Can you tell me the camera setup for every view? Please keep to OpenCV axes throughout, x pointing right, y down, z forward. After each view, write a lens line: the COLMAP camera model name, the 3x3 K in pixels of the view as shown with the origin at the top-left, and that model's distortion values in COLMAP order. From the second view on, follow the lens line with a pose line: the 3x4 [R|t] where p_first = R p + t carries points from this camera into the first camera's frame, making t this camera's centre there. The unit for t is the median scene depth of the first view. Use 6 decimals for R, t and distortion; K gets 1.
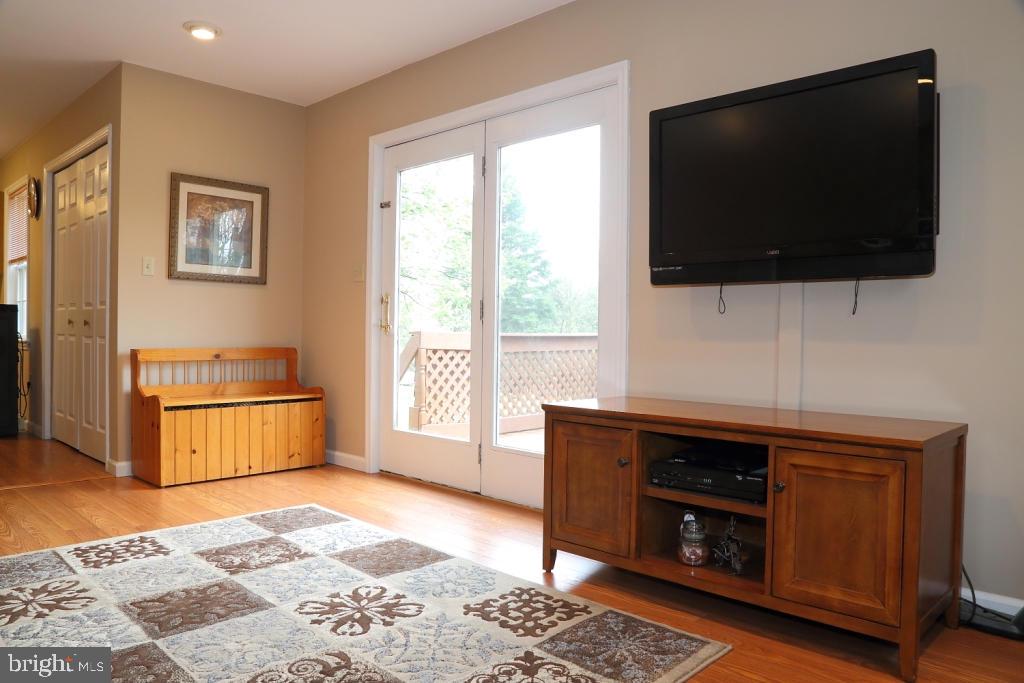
lens RADIAL K [[722.0, 0, 508.5], [0, 722.0, 346.8], [0, 0, 1]] dist [-0.126120, 0.075520]
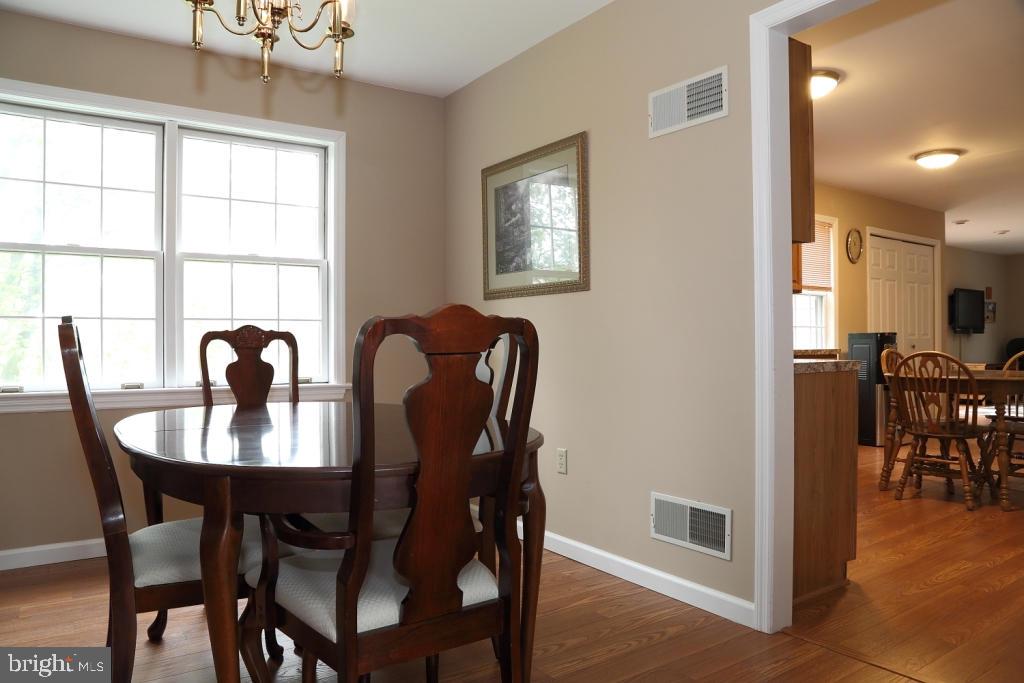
lens RADIAL K [[702.6, 0, 511.0], [0, 702.6, 345.2], [0, 0, 1]] dist [-0.125270, 0.070446]
pose [[0.200772, -0.021701, 0.979398, -4.654419], [0.024099, 0.999561, 0.017208, -0.175198], [-0.979342, 0.020147, 0.201207, 3.199184]]
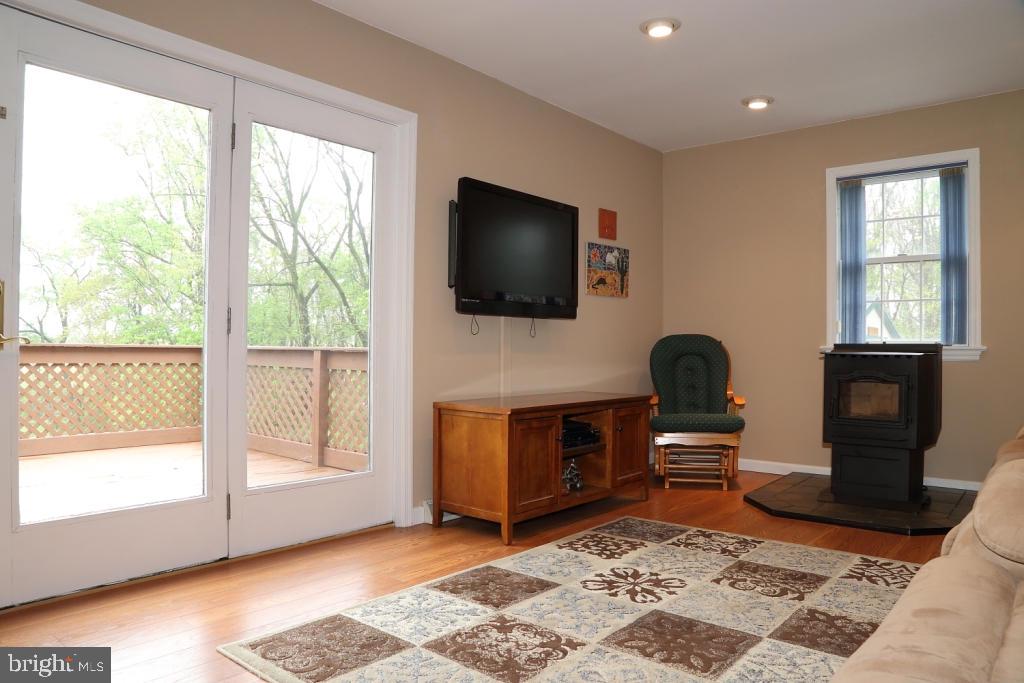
lens RADIAL K [[702.6, 0, 511.0], [0, 702.6, 345.2], [0, 0, 1]] dist [-0.125270, 0.070446]
pose [[-0.072598, -0.012806, 0.997279, -1.324023], [0.006768, 0.999888, 0.013332, -0.053275], [-0.997338, 0.007717, -0.072503, 1.252731]]
